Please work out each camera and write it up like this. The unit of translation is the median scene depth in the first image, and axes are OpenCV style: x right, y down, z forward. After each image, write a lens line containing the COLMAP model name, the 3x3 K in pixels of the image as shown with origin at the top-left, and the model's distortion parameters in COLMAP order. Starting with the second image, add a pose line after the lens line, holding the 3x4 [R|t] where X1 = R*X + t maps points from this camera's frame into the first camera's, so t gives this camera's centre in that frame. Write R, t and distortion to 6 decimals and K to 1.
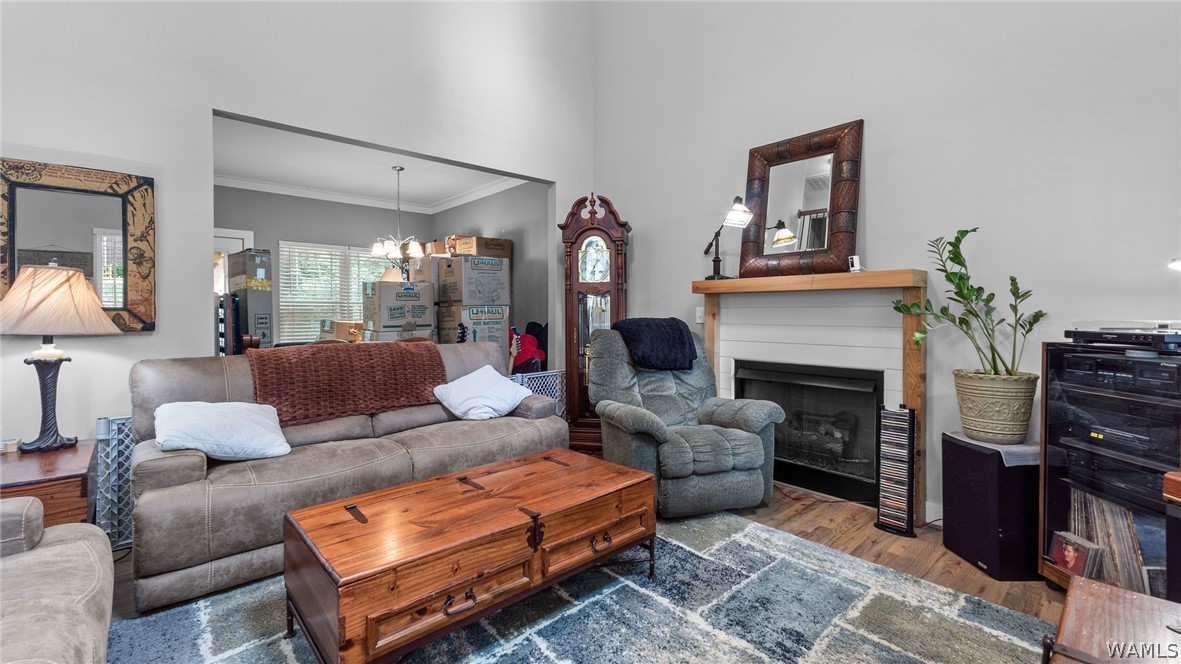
lens RADIAL K [[497.5, 0, 593.1], [0, 497.5, 321.2], [0, 0, 1]] dist [0.001915, -0.000002]
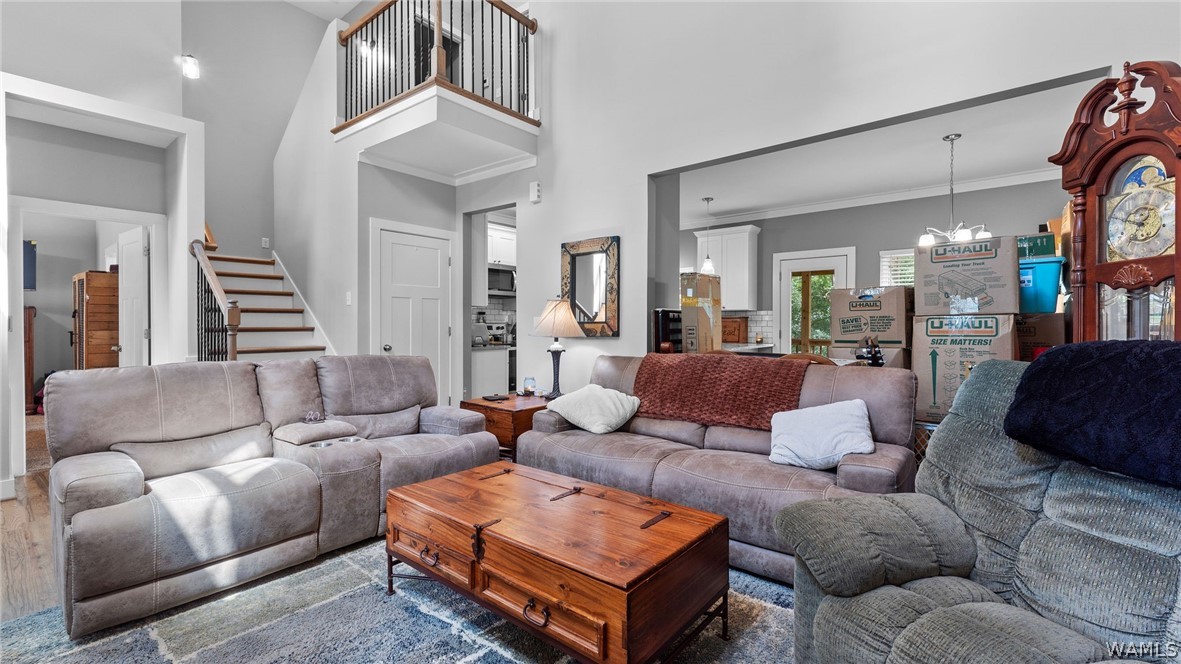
lens RADIAL K [[496.8, 0, 590.5], [0, 496.8, 332.0], [0, 0, 1]] dist [-0.000212, 0.000070]
pose [[0.145115, 0.015621, -0.989291, 0.582541], [-0.019008, 0.999735, 0.012997, -0.013635], [0.989232, 0.016918, 0.145374, 0.691453]]
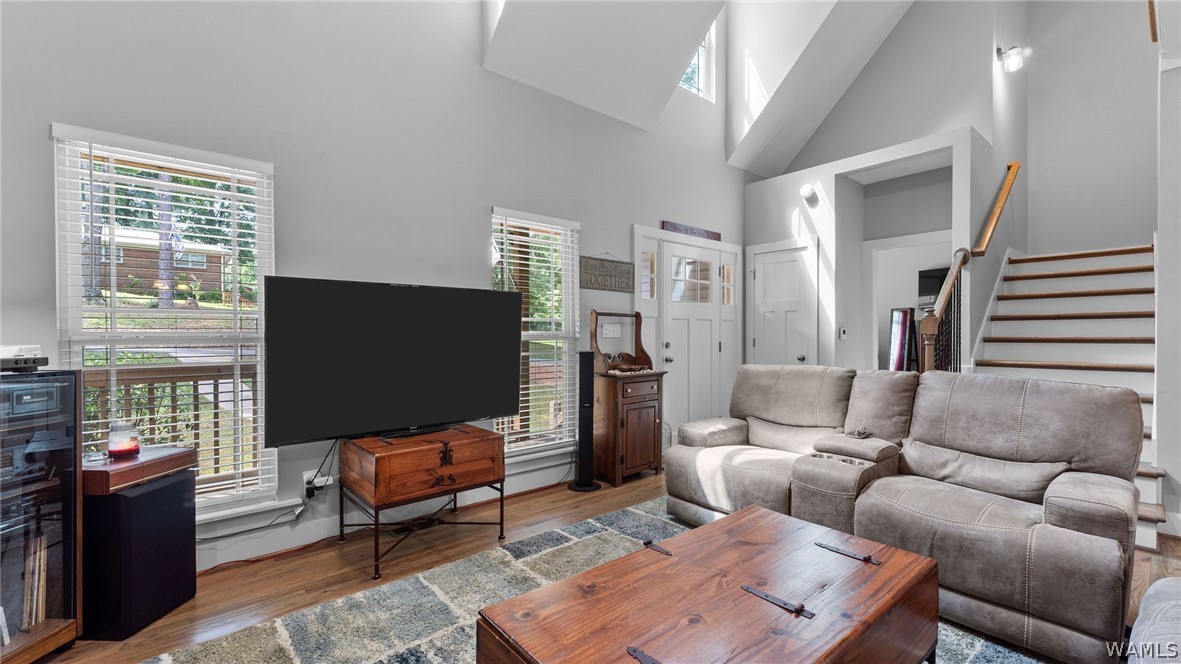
lens RADIAL K [[496.8, 0, 590.5], [0, 496.8, 332.0], [0, 0, 1]] dist [-0.000212, 0.000070]
pose [[-0.999218, 0.007309, 0.038859, -0.031641], [0.007800, 0.999891, 0.012505, -0.027225], [-0.038763, 0.012799, -0.999166, 1.282484]]
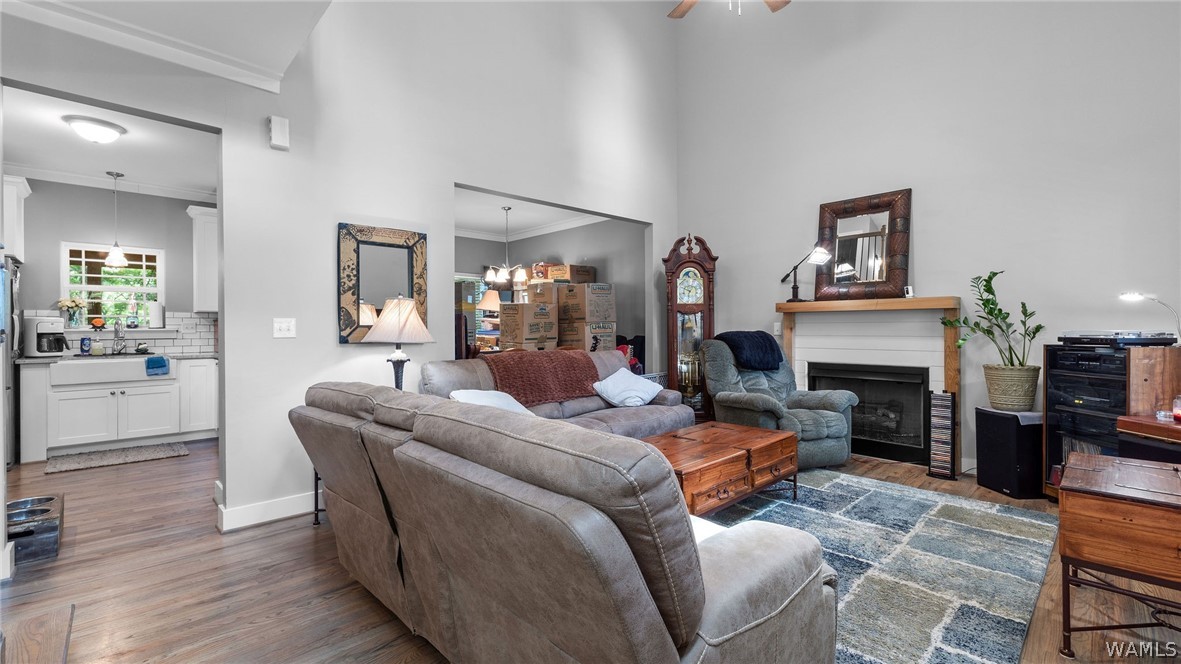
lens RADIAL K [[496.8, 0, 590.5], [0, 496.8, 332.0], [0, 0, 1]] dist [-0.000212, 0.000070]
pose [[0.999743, -0.004760, 0.022182, -0.437450], [0.004952, 0.999951, -0.008585, 0.006886], [-0.022140, 0.008693, 0.999717, -0.416314]]
